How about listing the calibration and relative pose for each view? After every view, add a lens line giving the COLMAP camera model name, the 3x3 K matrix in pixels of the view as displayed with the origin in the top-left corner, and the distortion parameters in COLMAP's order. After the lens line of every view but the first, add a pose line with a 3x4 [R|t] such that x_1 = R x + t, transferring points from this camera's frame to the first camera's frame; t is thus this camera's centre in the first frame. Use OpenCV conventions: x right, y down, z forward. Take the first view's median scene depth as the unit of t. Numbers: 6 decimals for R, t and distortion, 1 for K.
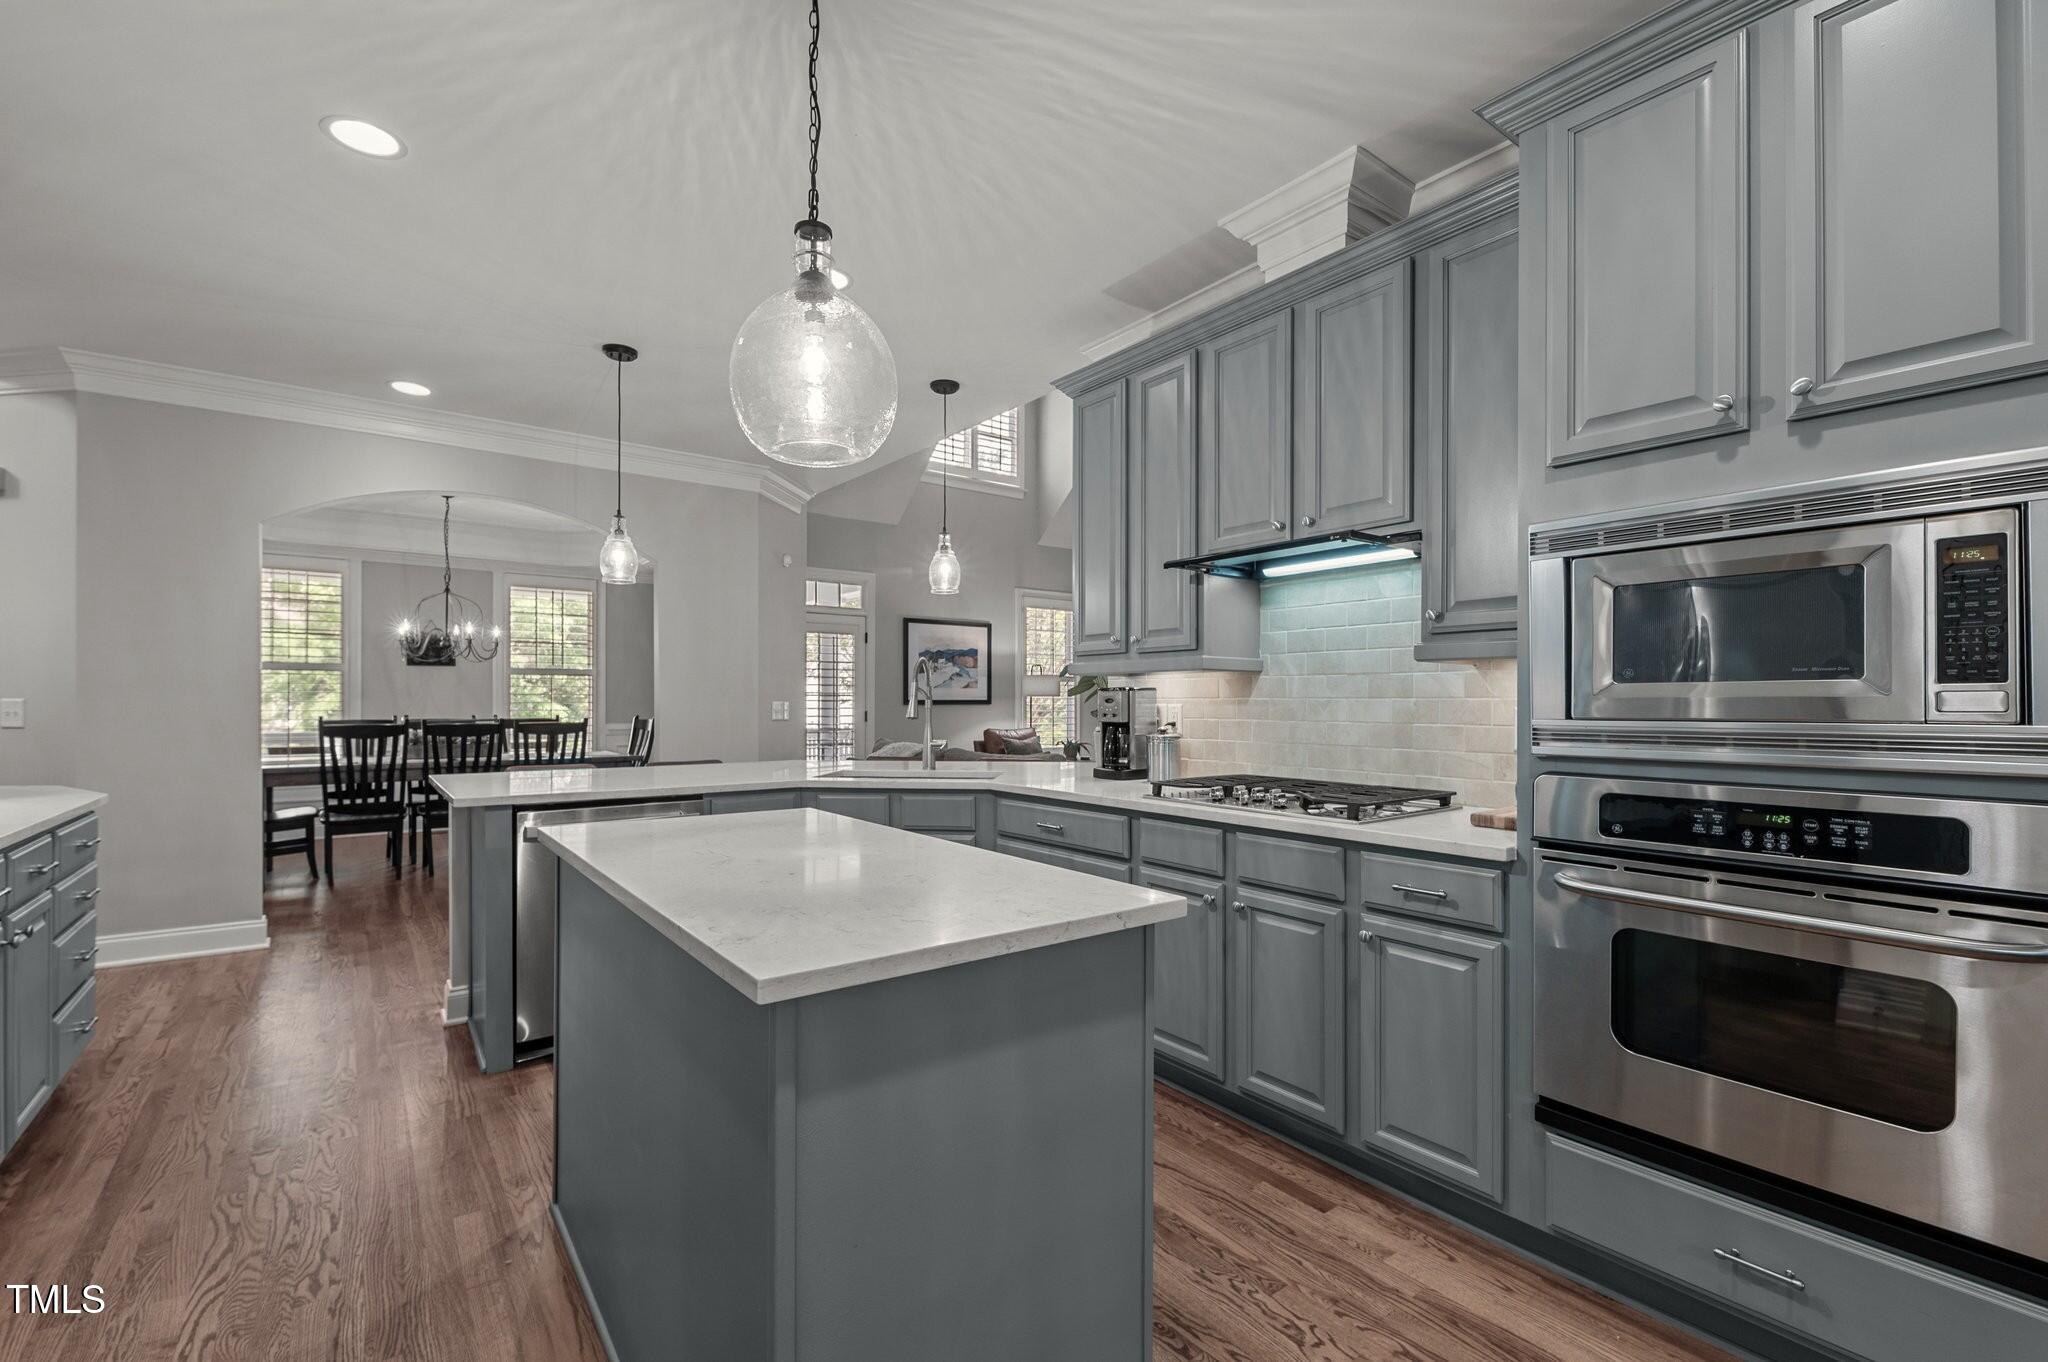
lens RADIAL K [[883.6, 0, 1011.8], [0, 883.6, 693.5], [0, 0, 1]] dist [0.013003, -0.009204]
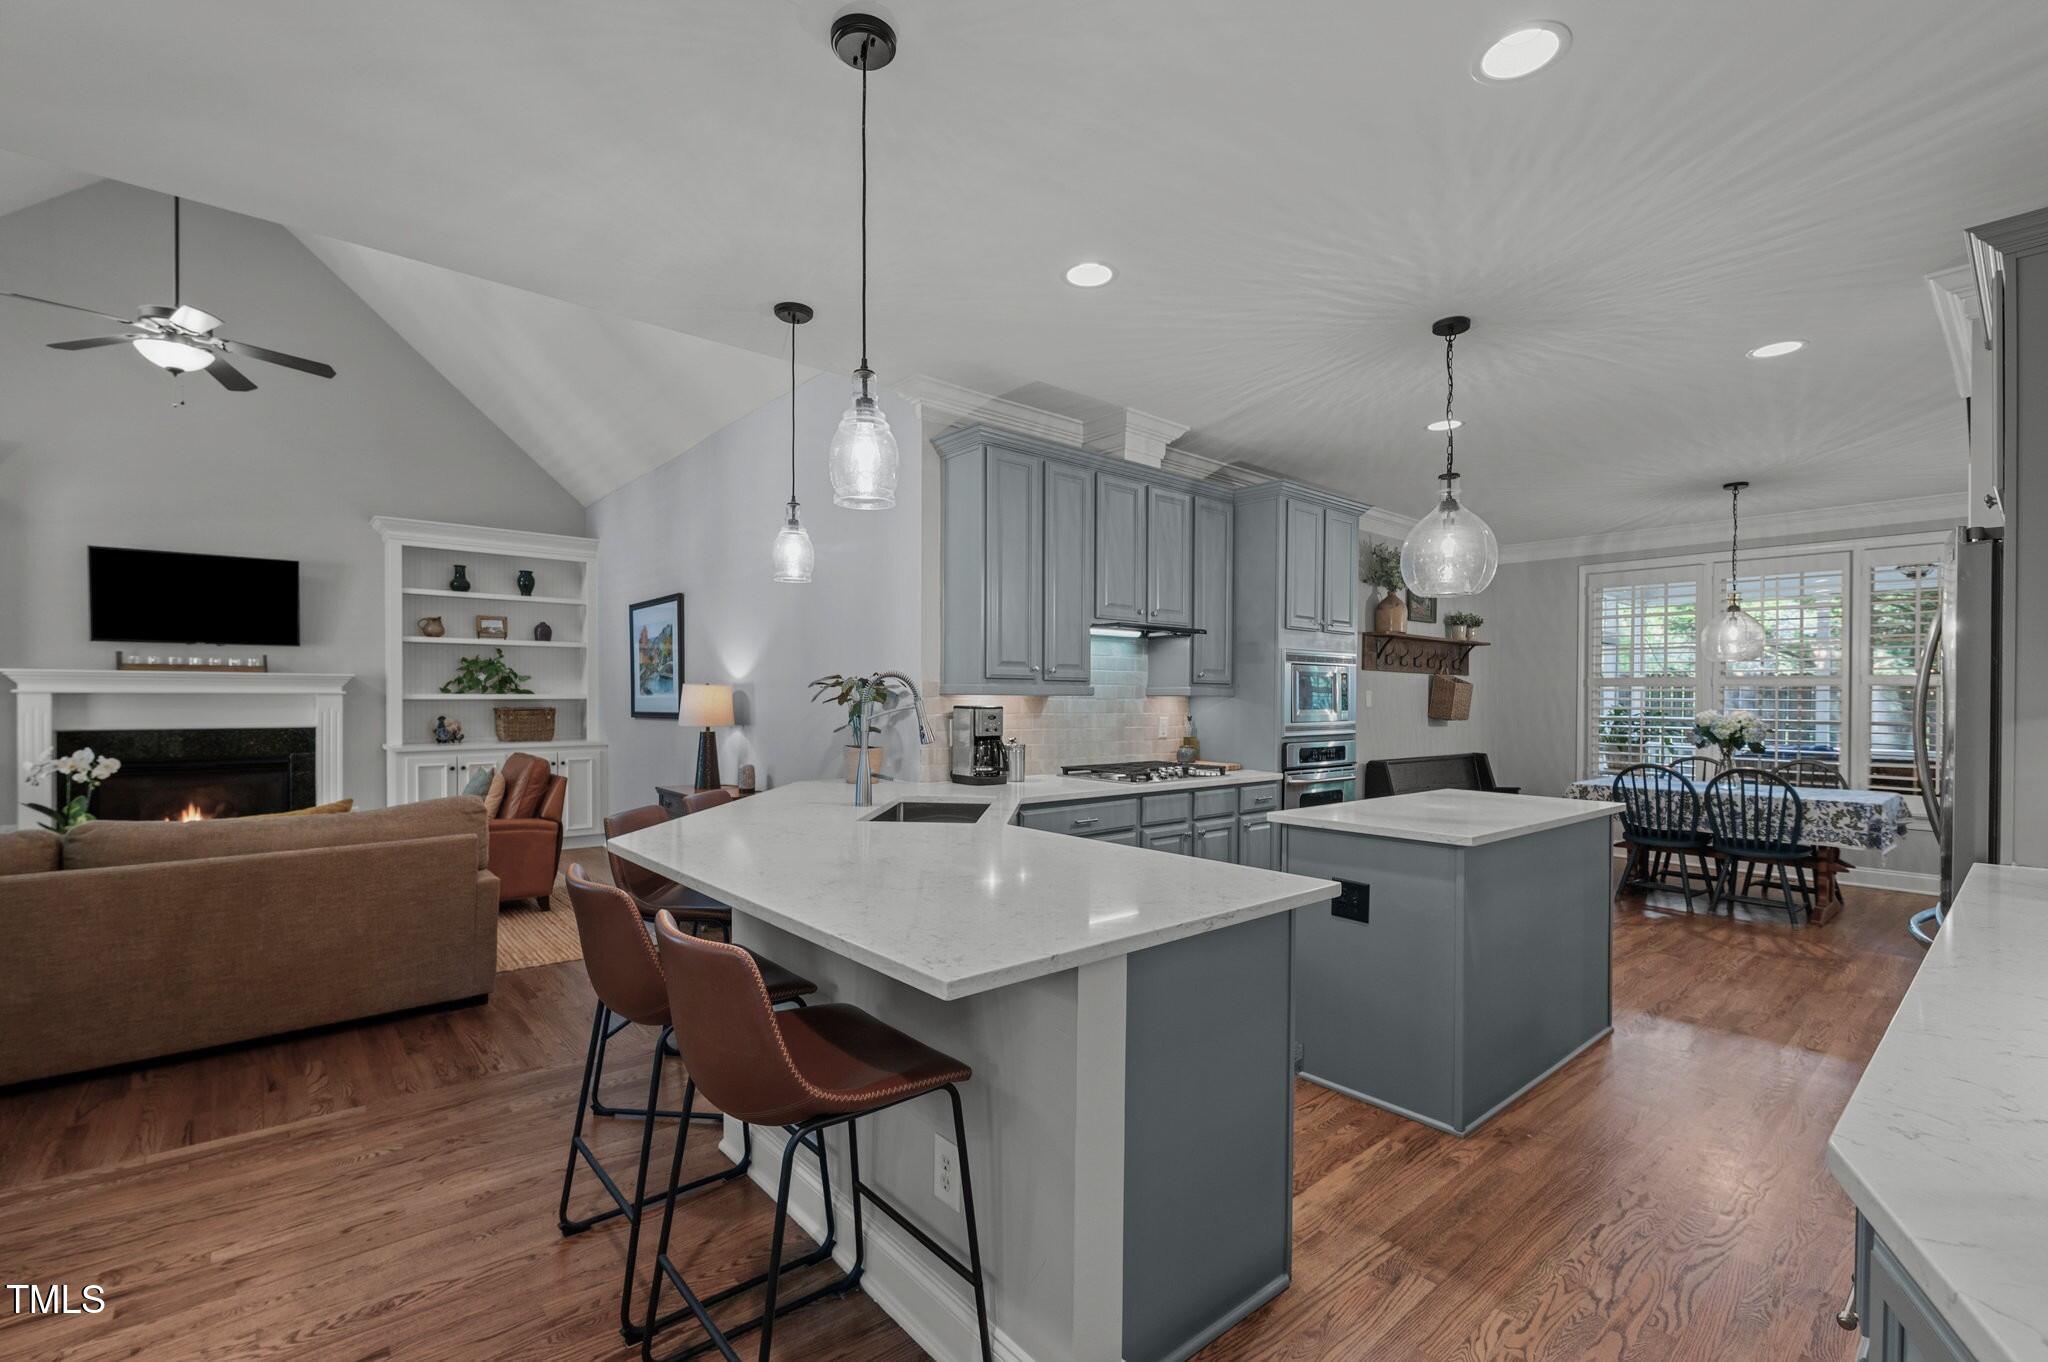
lens RADIAL K [[883.6, 0, 1011.8], [0, 883.6, 693.5], [0, 0, 1]] dist [0.013003, -0.009204]
pose [[-0.060339, 0.000037, 0.998178, -1.159298], [-0.015103, 0.999885, -0.000950, -0.025096], [-0.998064, -0.015133, -0.060332, 1.152880]]
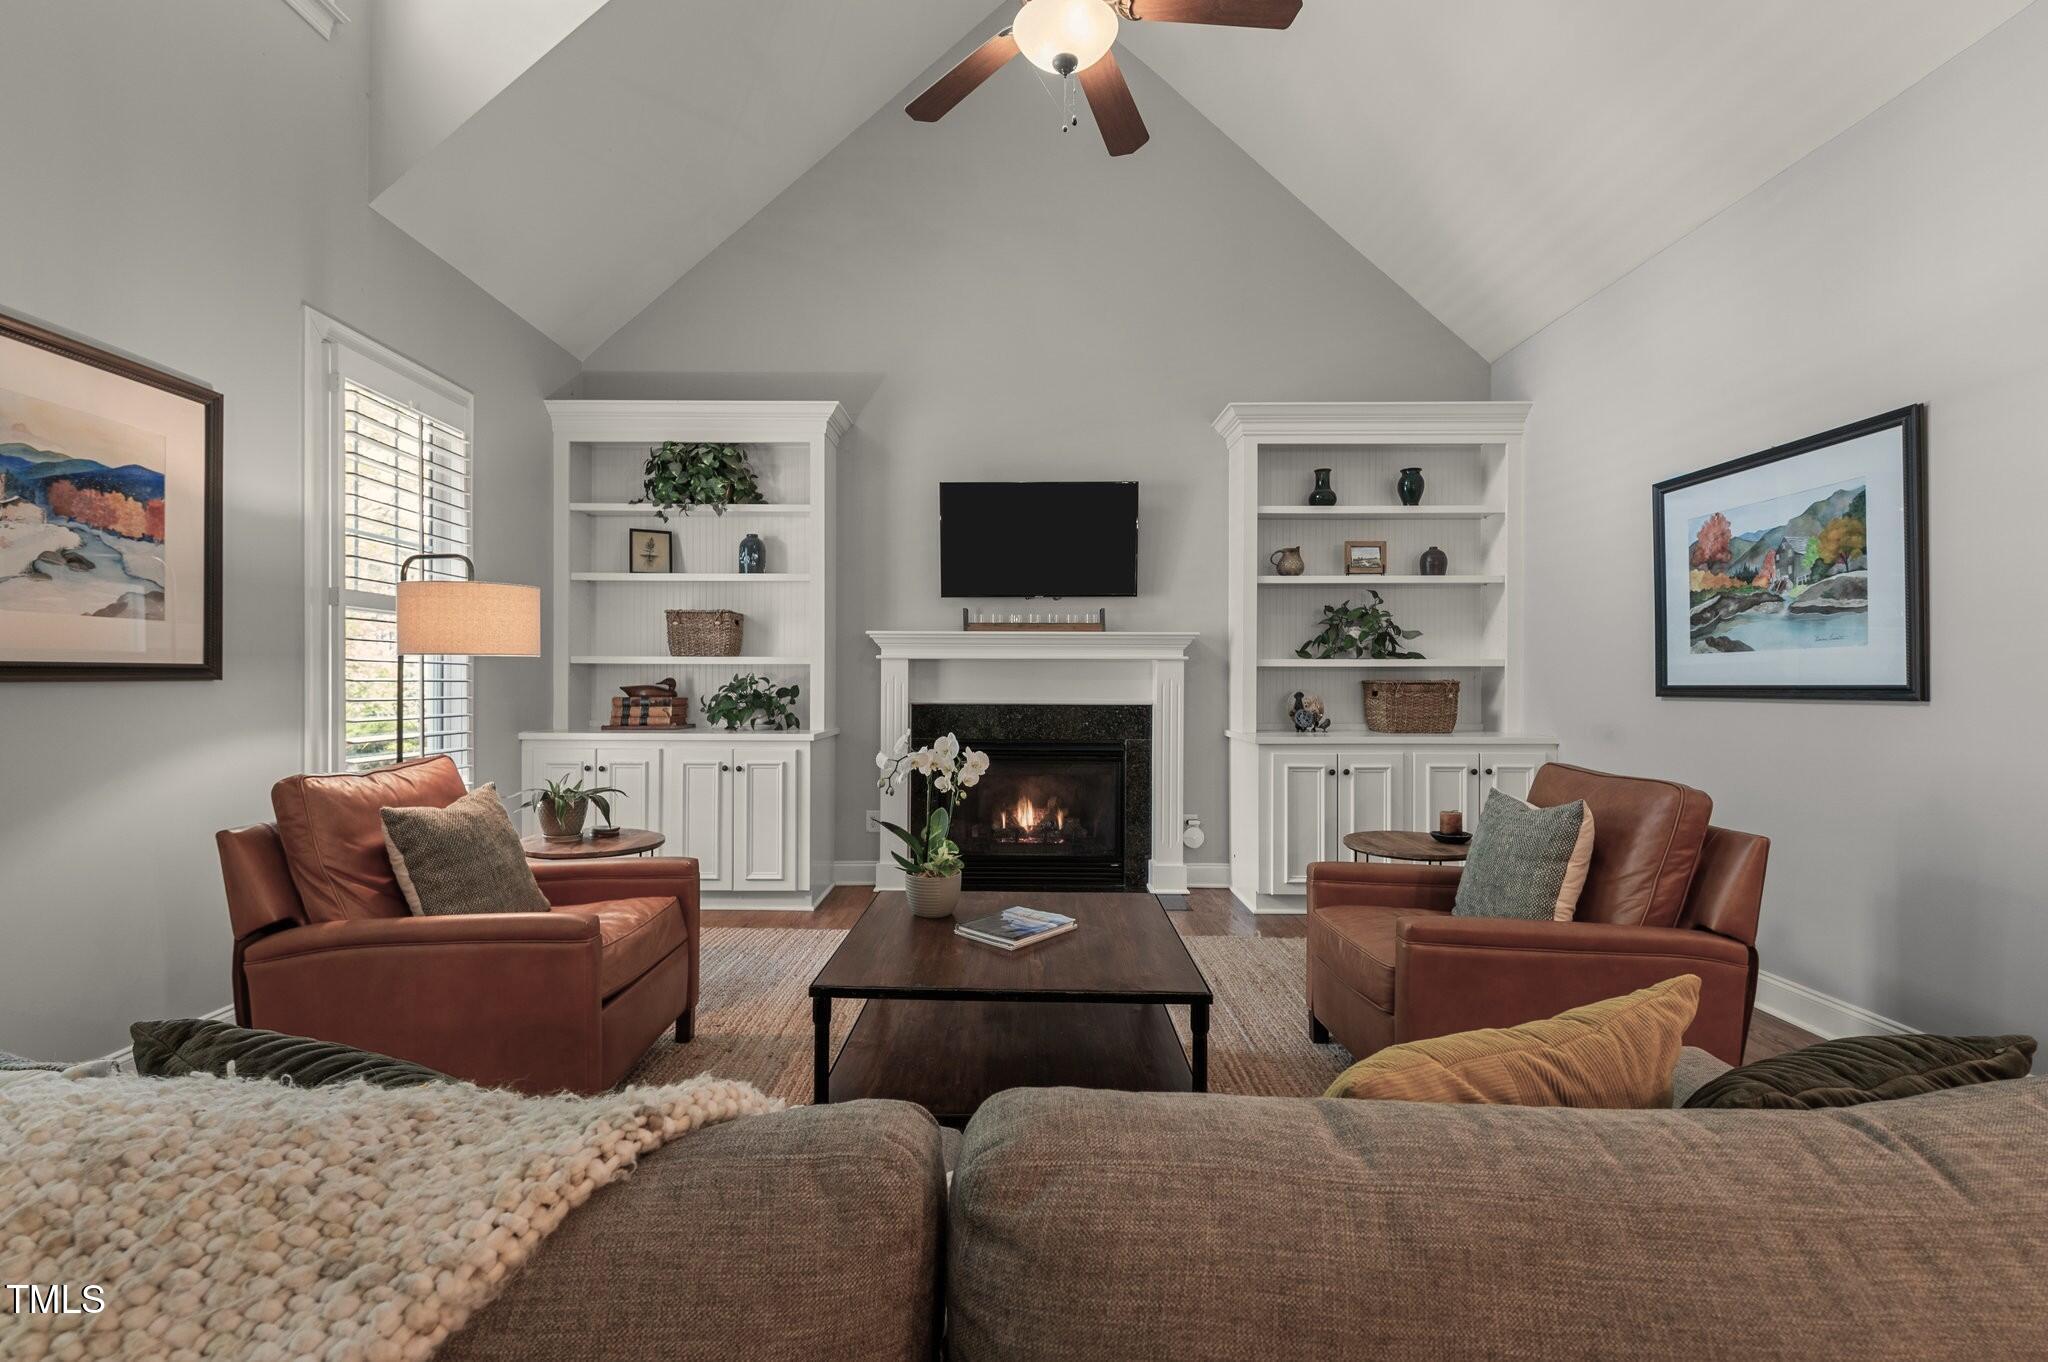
lens RADIAL K [[880.5, 0, 1013.1], [0, 880.5, 682.5], [0, 0, 1]] dist [0.013389, -0.008356]
pose [[0.602916, -0.005515, 0.797786, -0.305924], [-0.009765, 0.999850, 0.014291, 0.020983], [-0.797745, -0.016407, 0.602772, 1.972687]]
